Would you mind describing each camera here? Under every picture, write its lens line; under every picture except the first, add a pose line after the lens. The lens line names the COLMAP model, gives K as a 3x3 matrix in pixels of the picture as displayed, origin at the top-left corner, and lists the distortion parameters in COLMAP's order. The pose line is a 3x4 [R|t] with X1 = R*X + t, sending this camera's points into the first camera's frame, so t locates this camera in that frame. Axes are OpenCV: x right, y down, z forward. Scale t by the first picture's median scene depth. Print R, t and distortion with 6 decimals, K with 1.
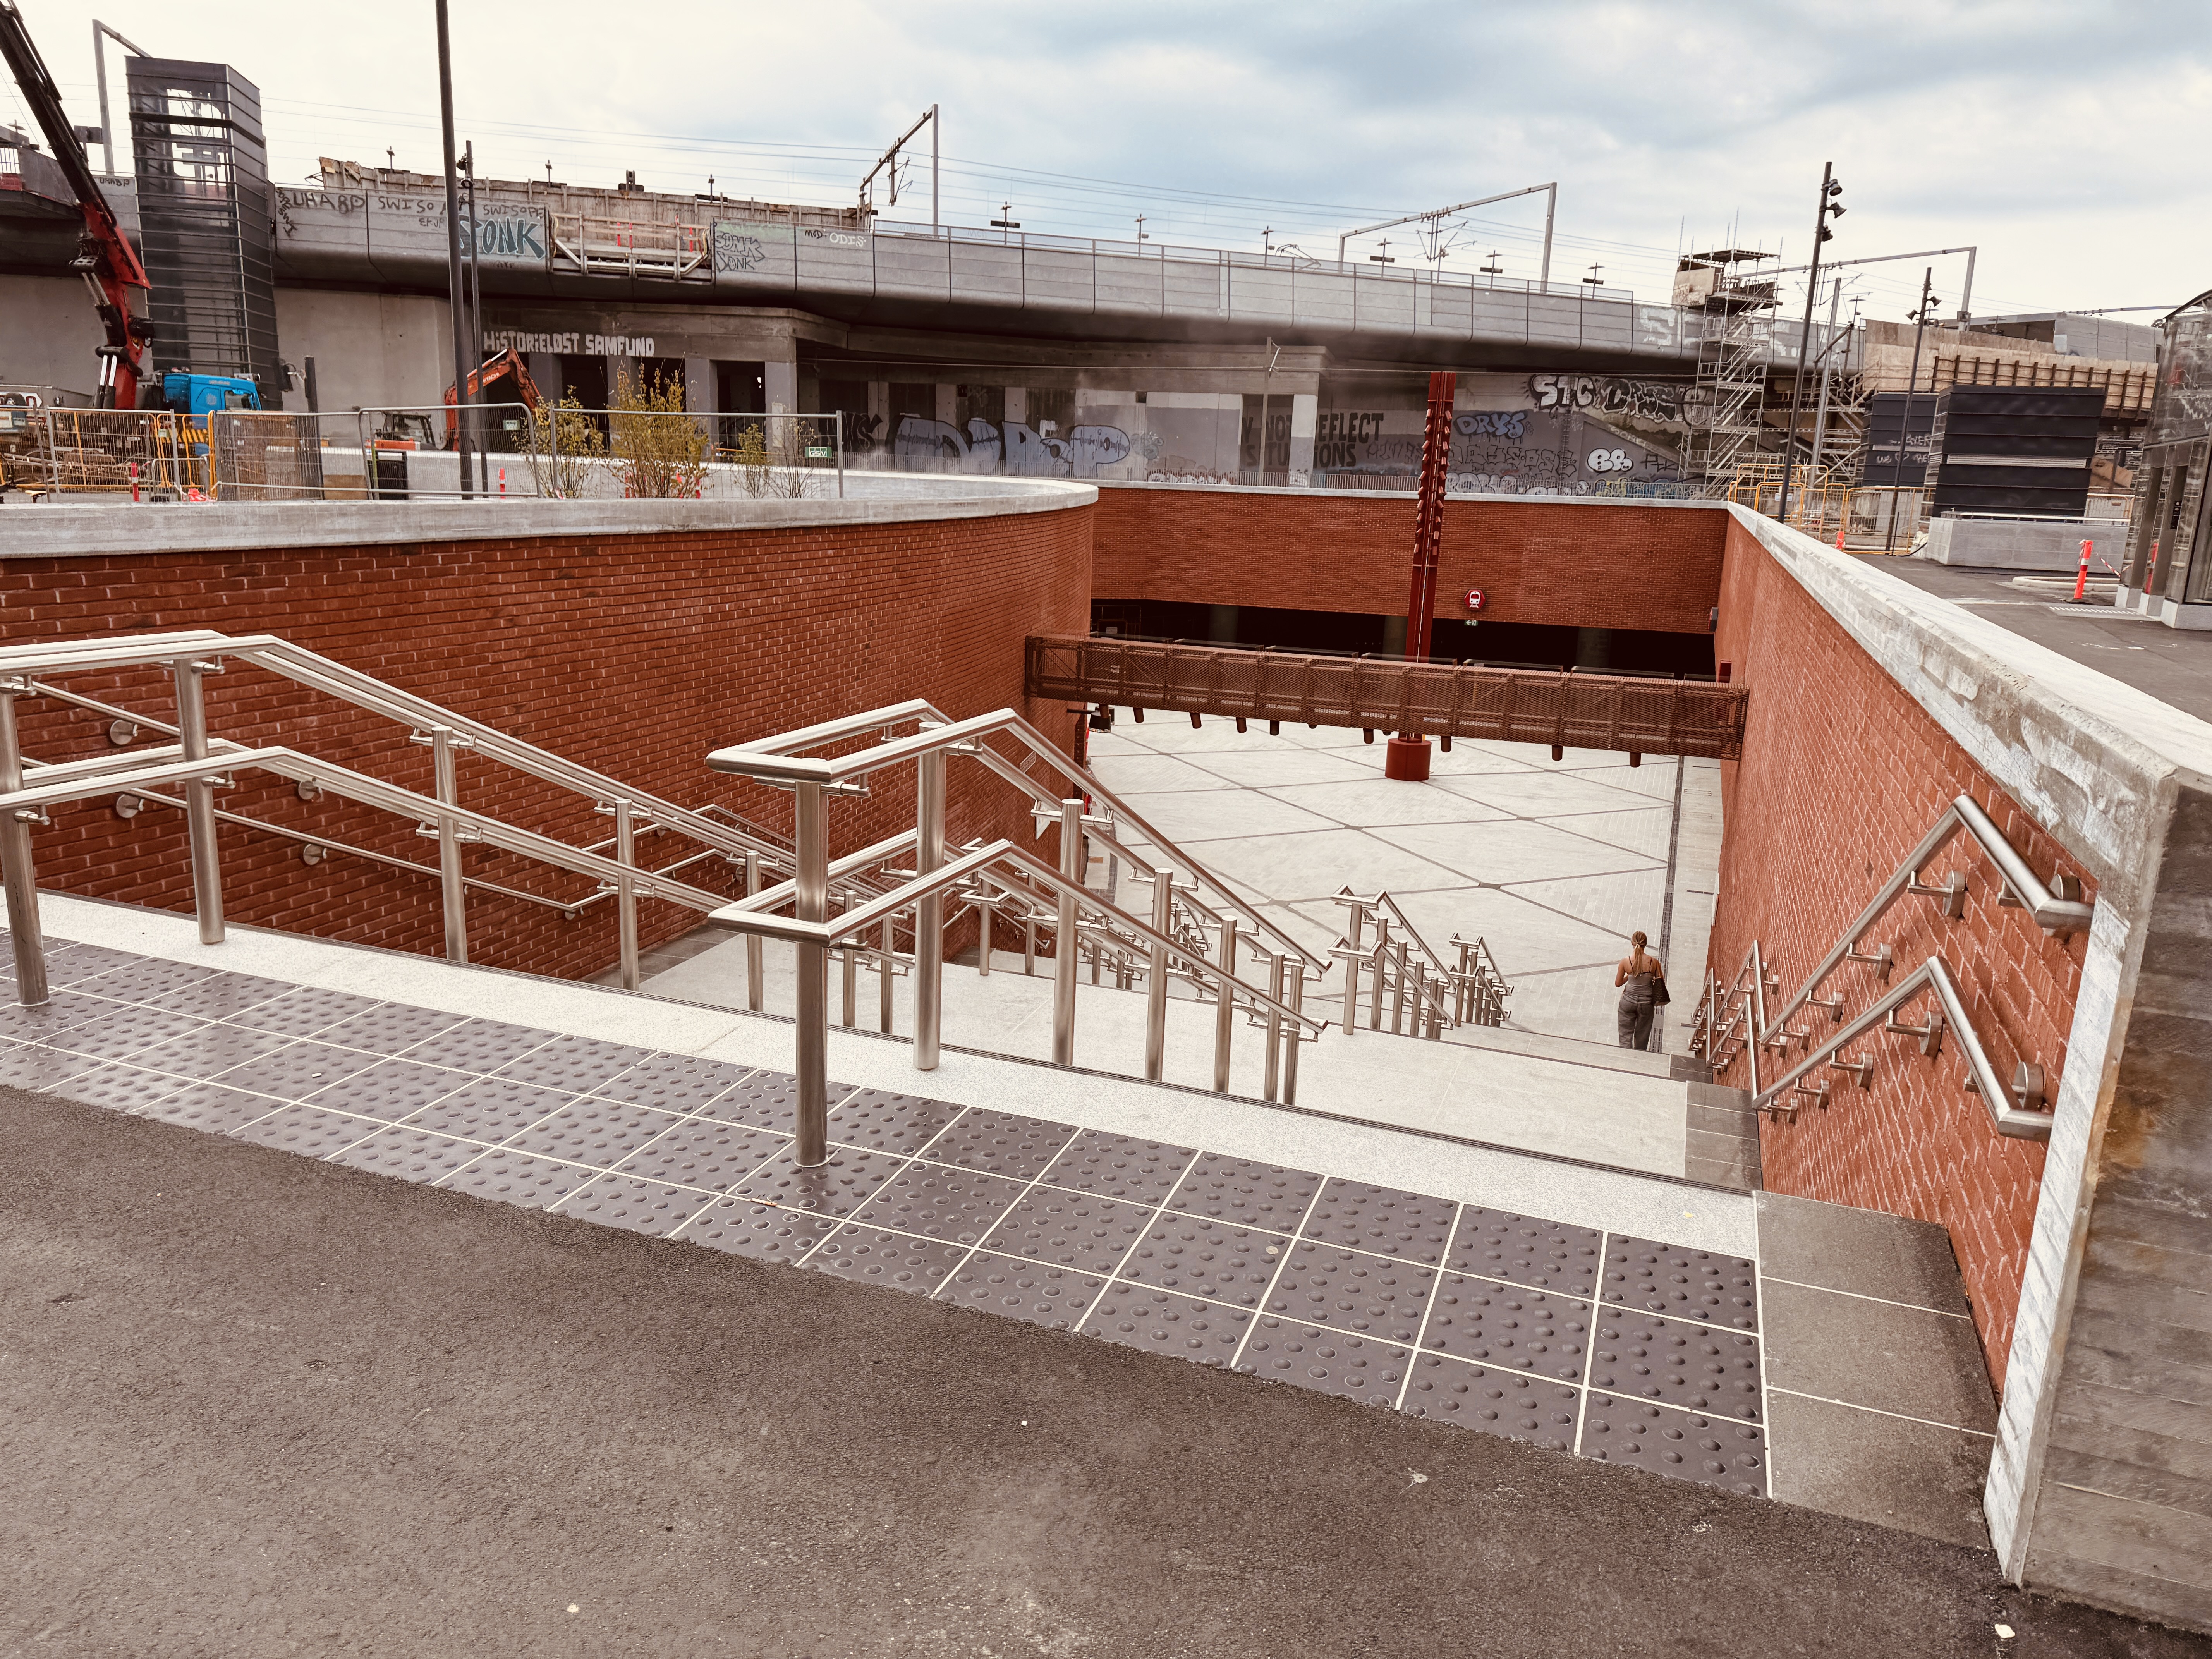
lens RADIAL K [[1543.3, 0, 1106.0], [0, 1543.3, 829.5], [0, 0, 1]] dist [0.190715, -0.338122]
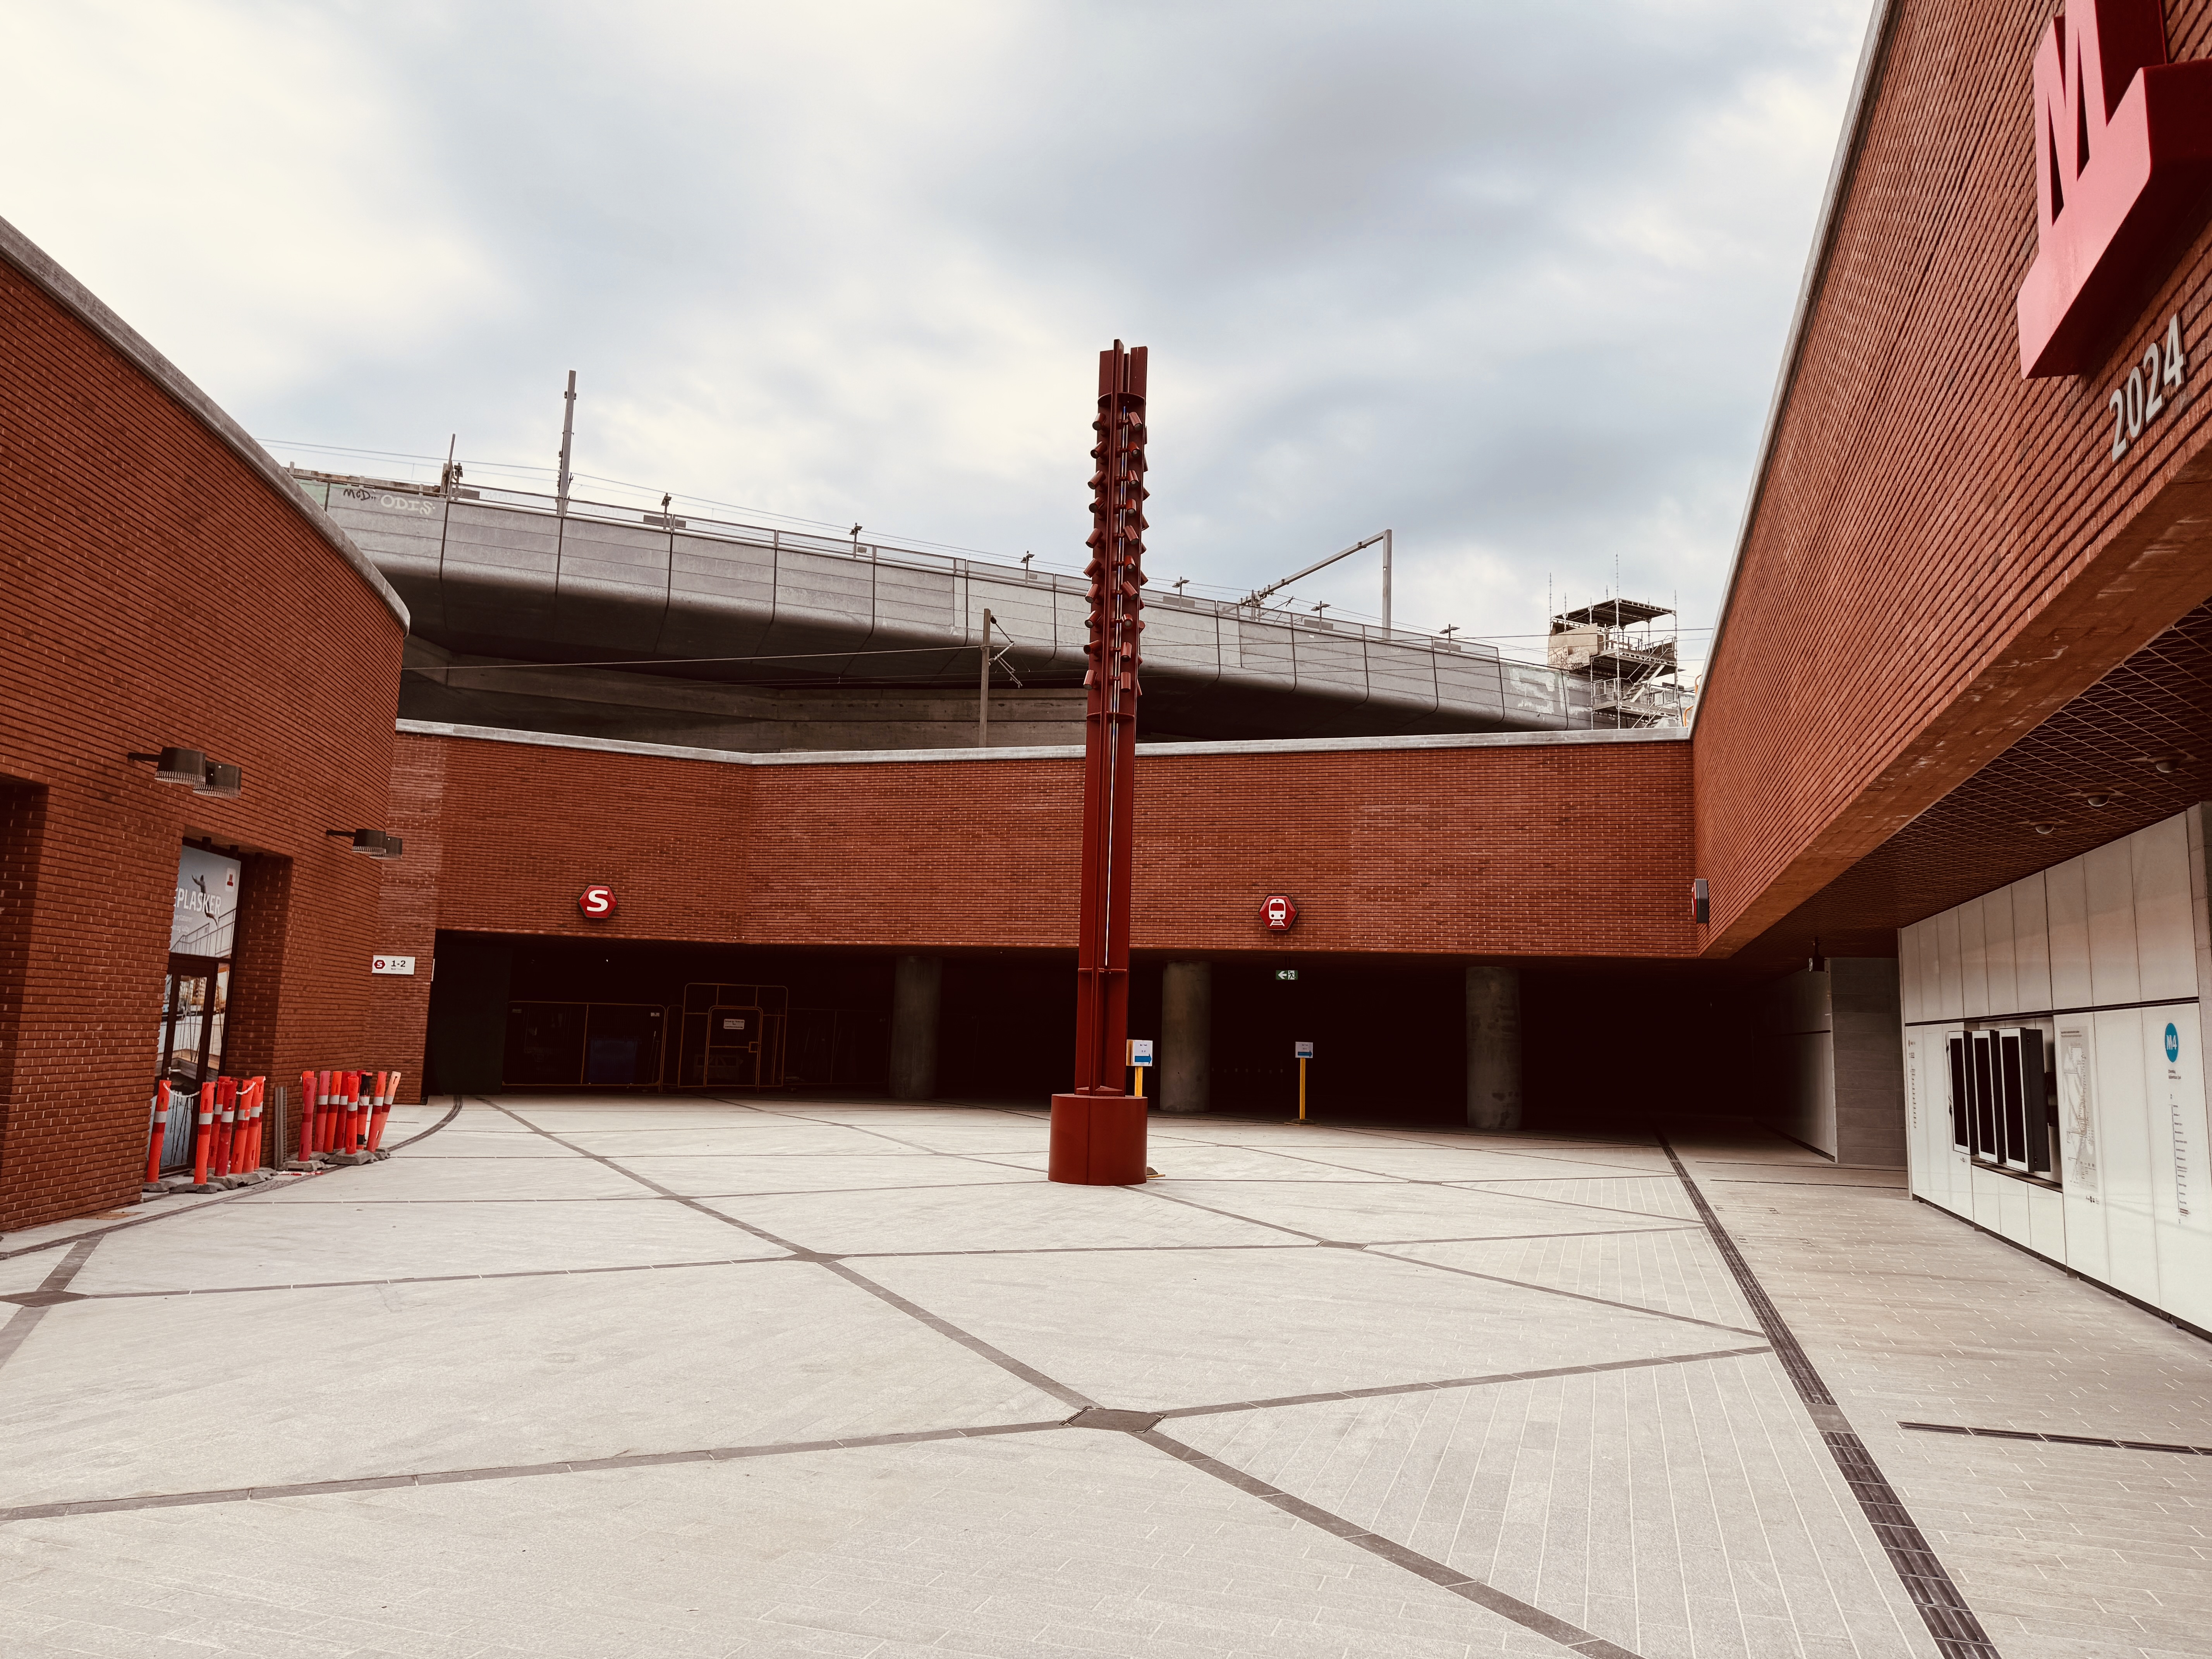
lens RADIAL K [[1543.3, 0, 1106.0], [0, 1543.3, 829.5], [0, 0, 1]] dist [0.190715, -0.338122]
pose [[0.998654, 0.002342, 0.051813, 0.107436], [0.015892, 0.937115, -0.348660, 0.016608], [-0.049371, 0.349014, 0.935816, 0.343657]]
